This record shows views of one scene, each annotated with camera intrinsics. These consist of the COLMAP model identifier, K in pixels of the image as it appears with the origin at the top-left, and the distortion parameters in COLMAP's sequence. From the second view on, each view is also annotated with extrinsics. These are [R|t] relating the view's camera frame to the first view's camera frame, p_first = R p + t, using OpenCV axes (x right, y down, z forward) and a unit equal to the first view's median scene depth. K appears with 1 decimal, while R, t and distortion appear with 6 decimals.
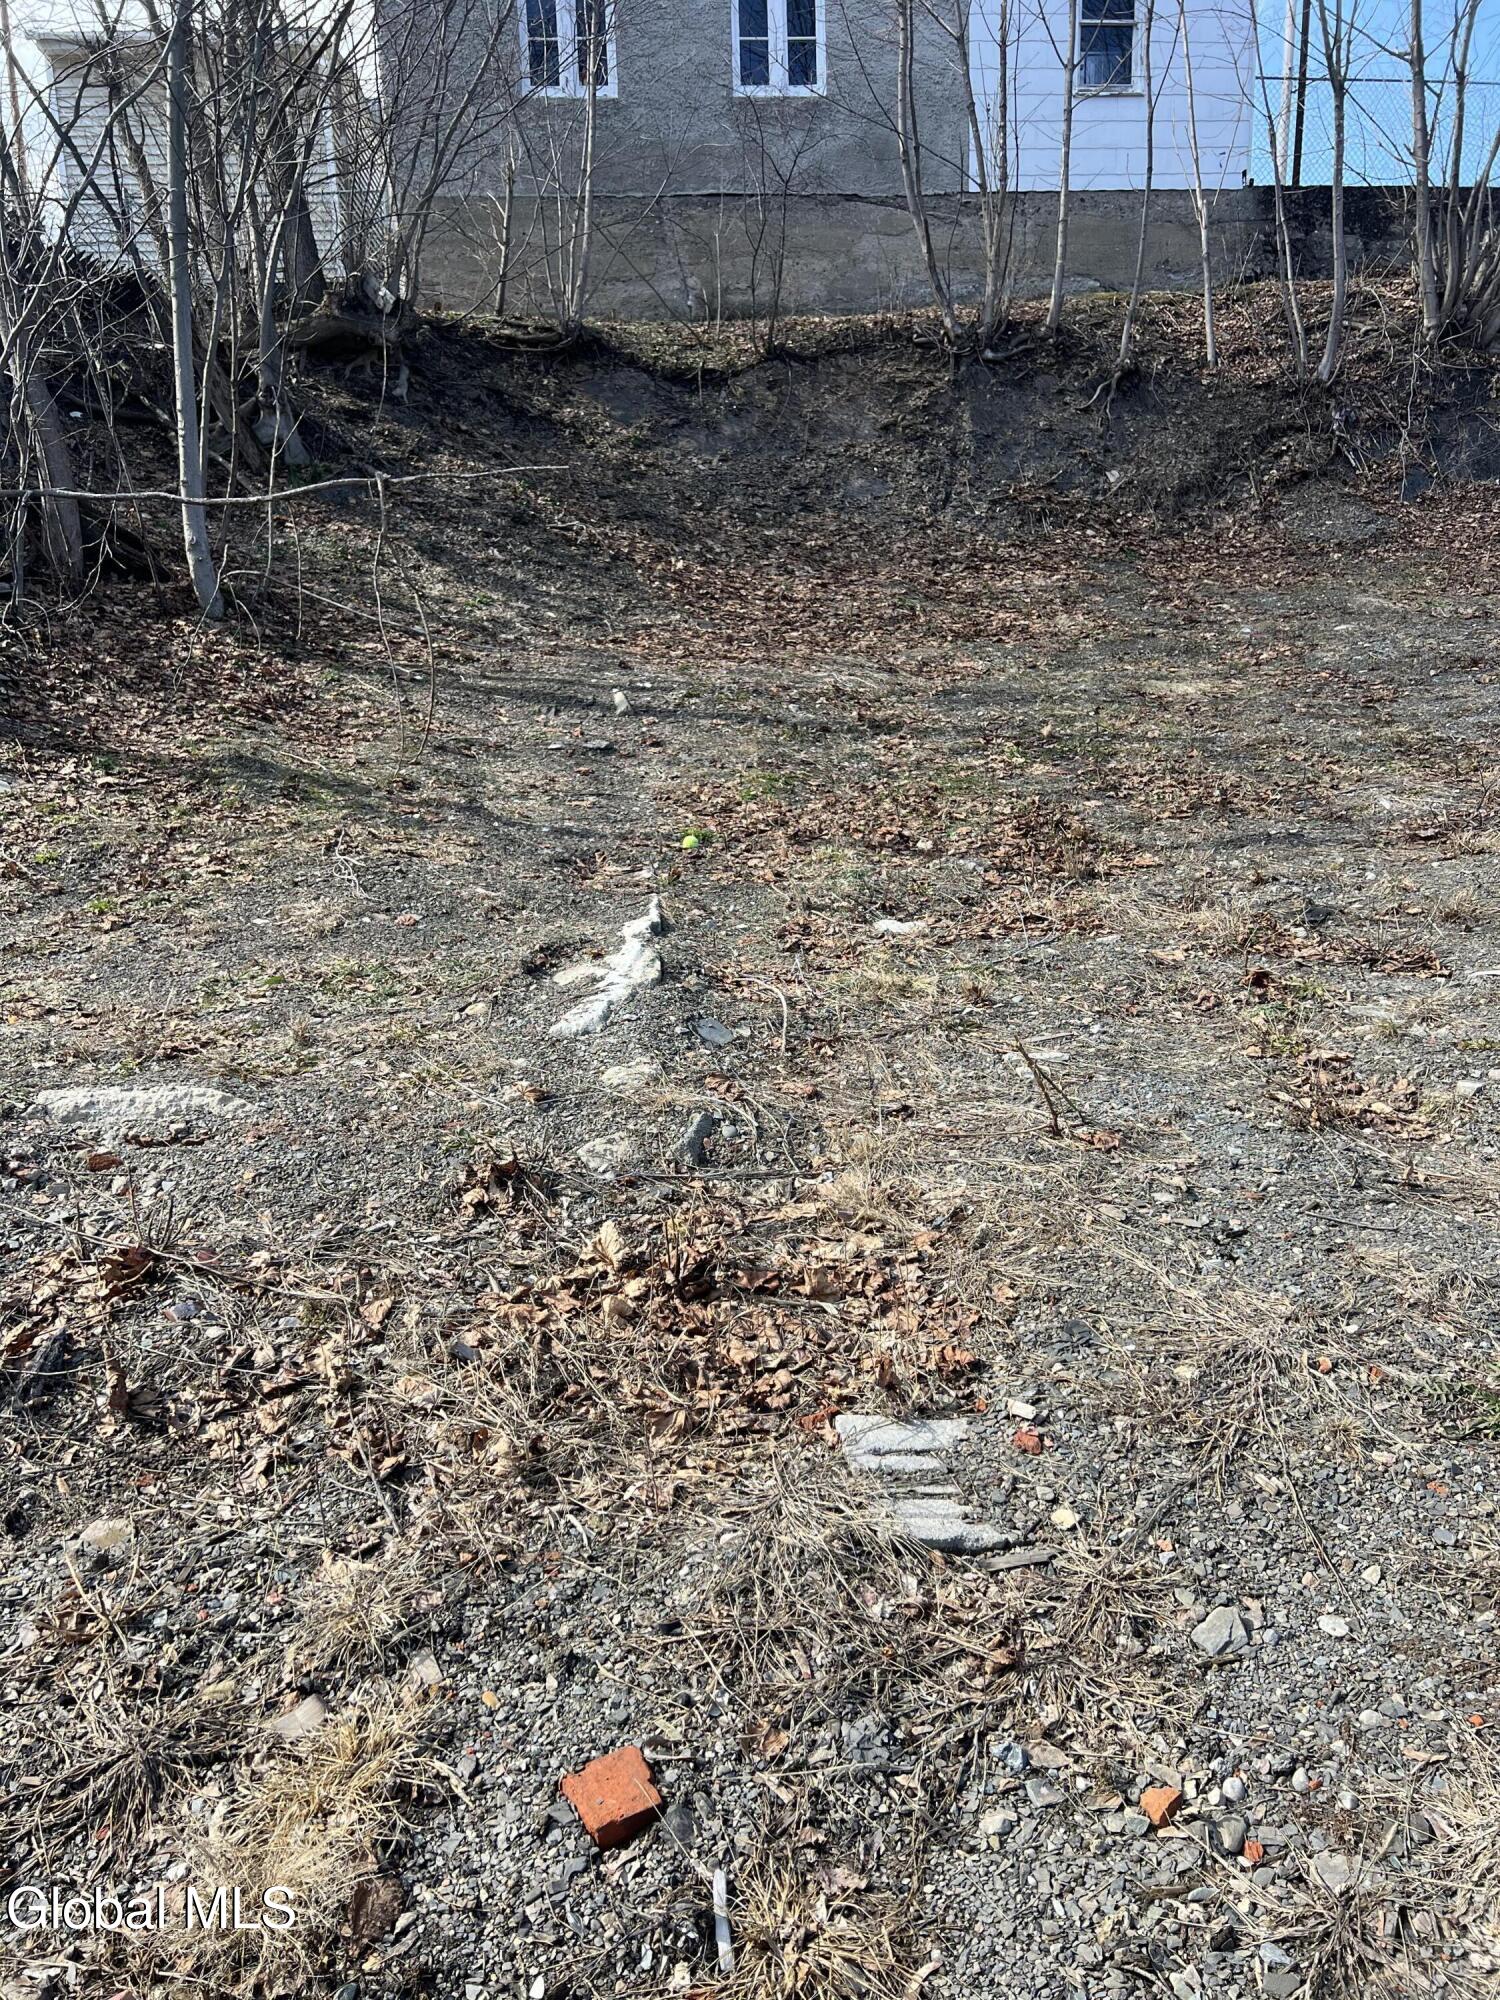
lens RADIAL K [[1506.4, 0, 743.3], [0, 1506.4, 960.8], [0, 0, 1]] dist [0.107371, -0.130490]
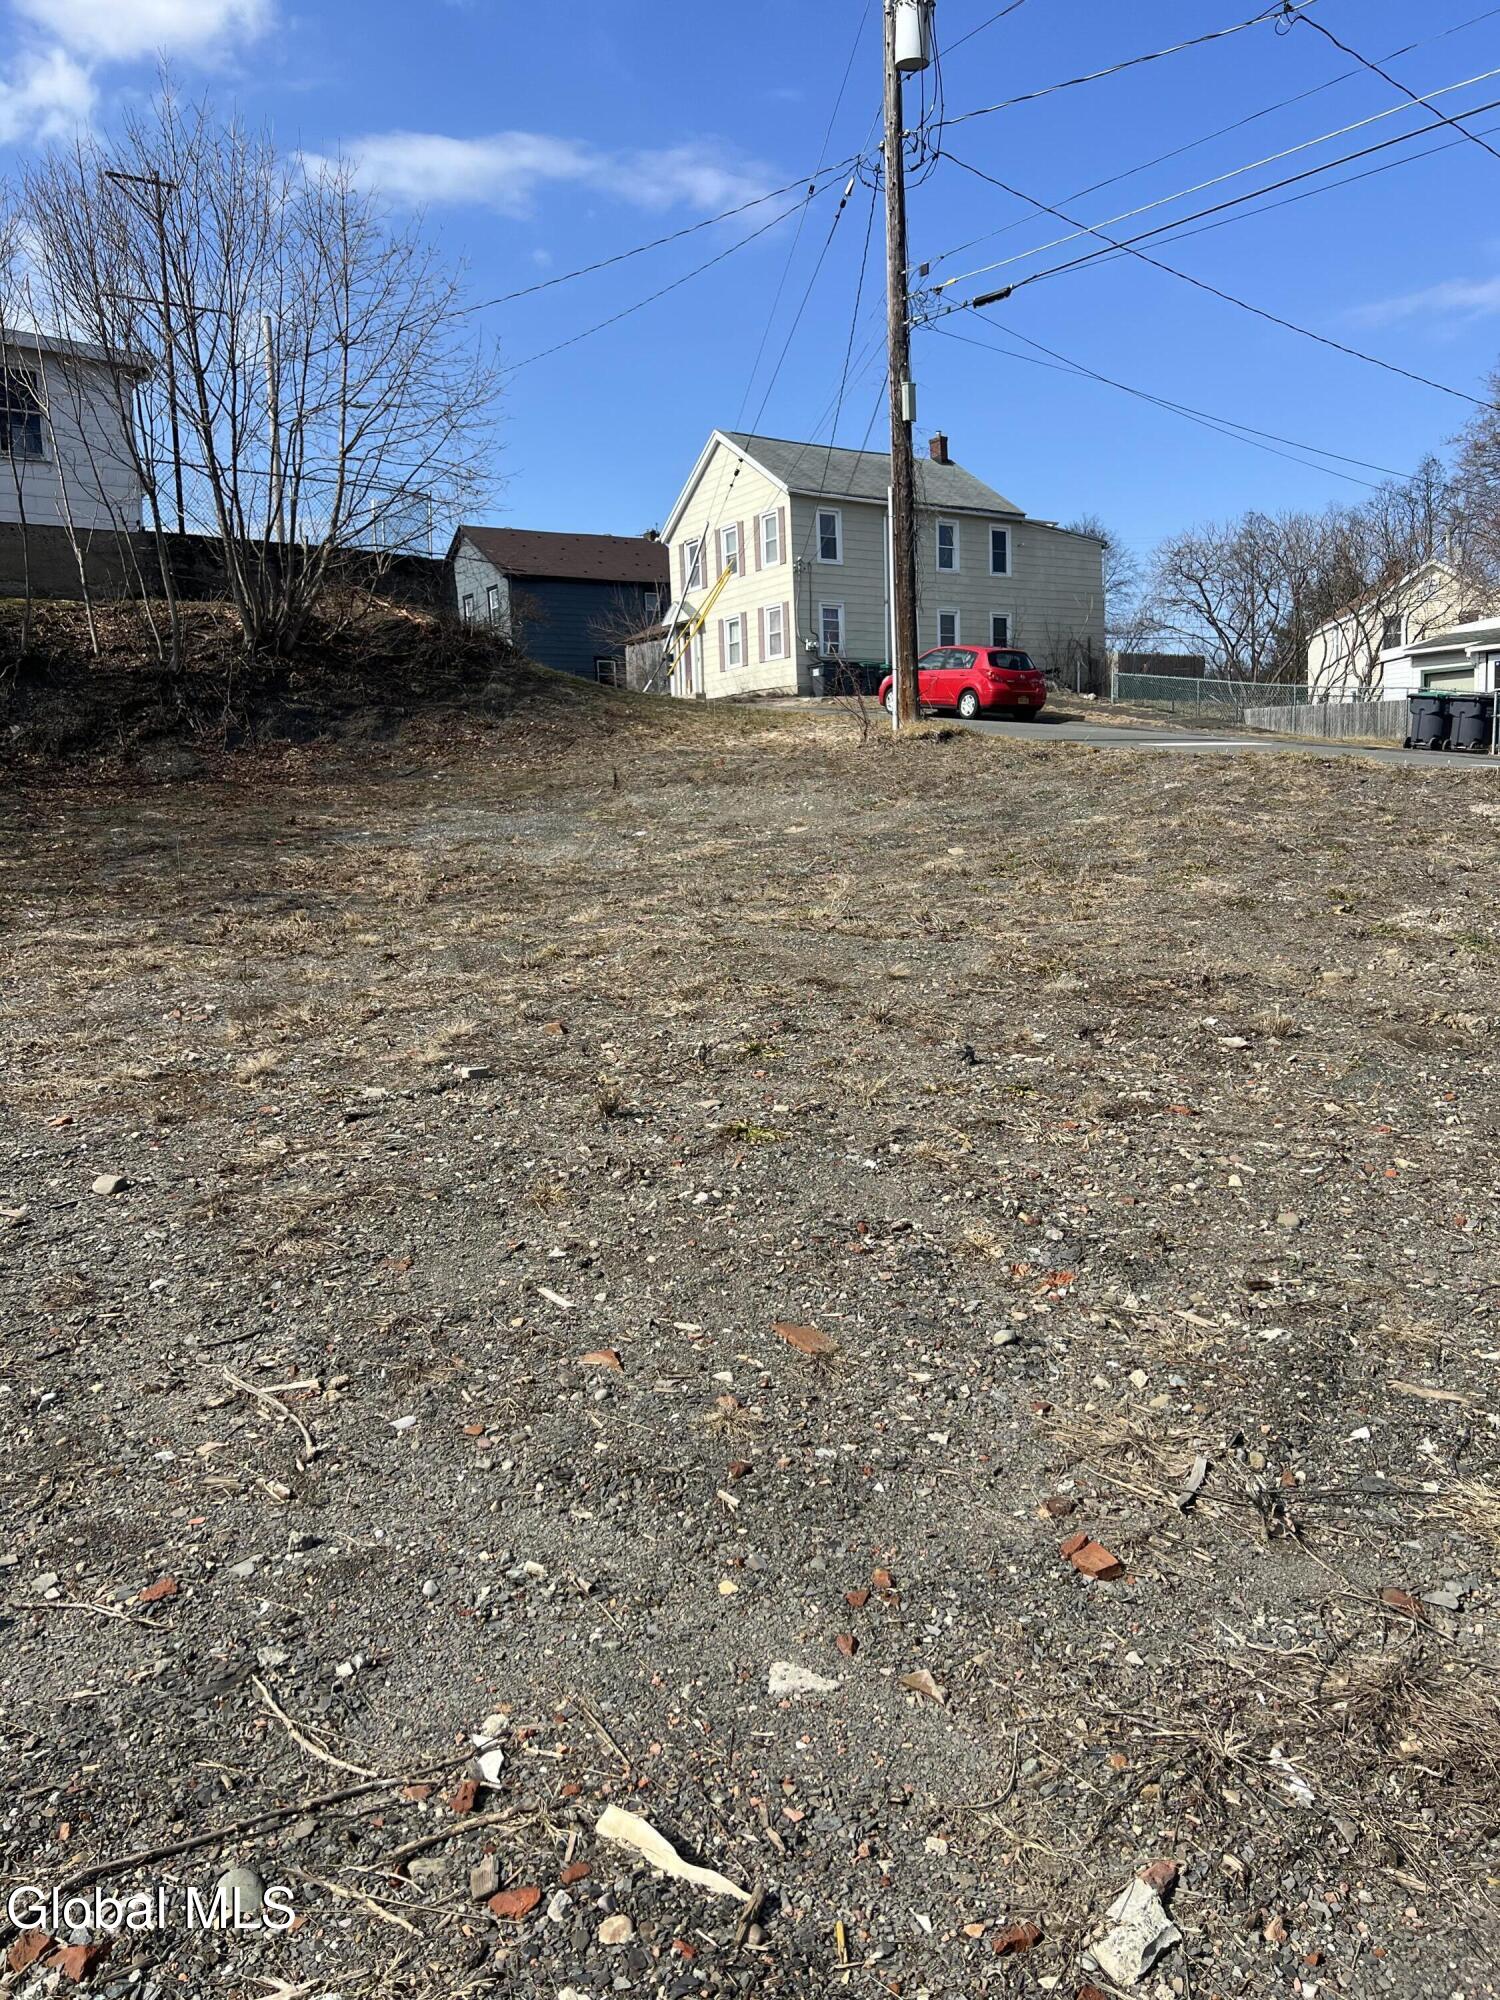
lens RADIAL K [[1522.6, 0, 756.9], [0, 1522.6, 994.2], [0, 0, 1]] dist [0.084960, -0.131384]
pose [[0.867100, -0.061715, 0.494296, 0.178421], [0.118969, 0.989237, -0.085186, 0.222325], [-0.483719, 0.132671, 0.865110, -0.908783]]
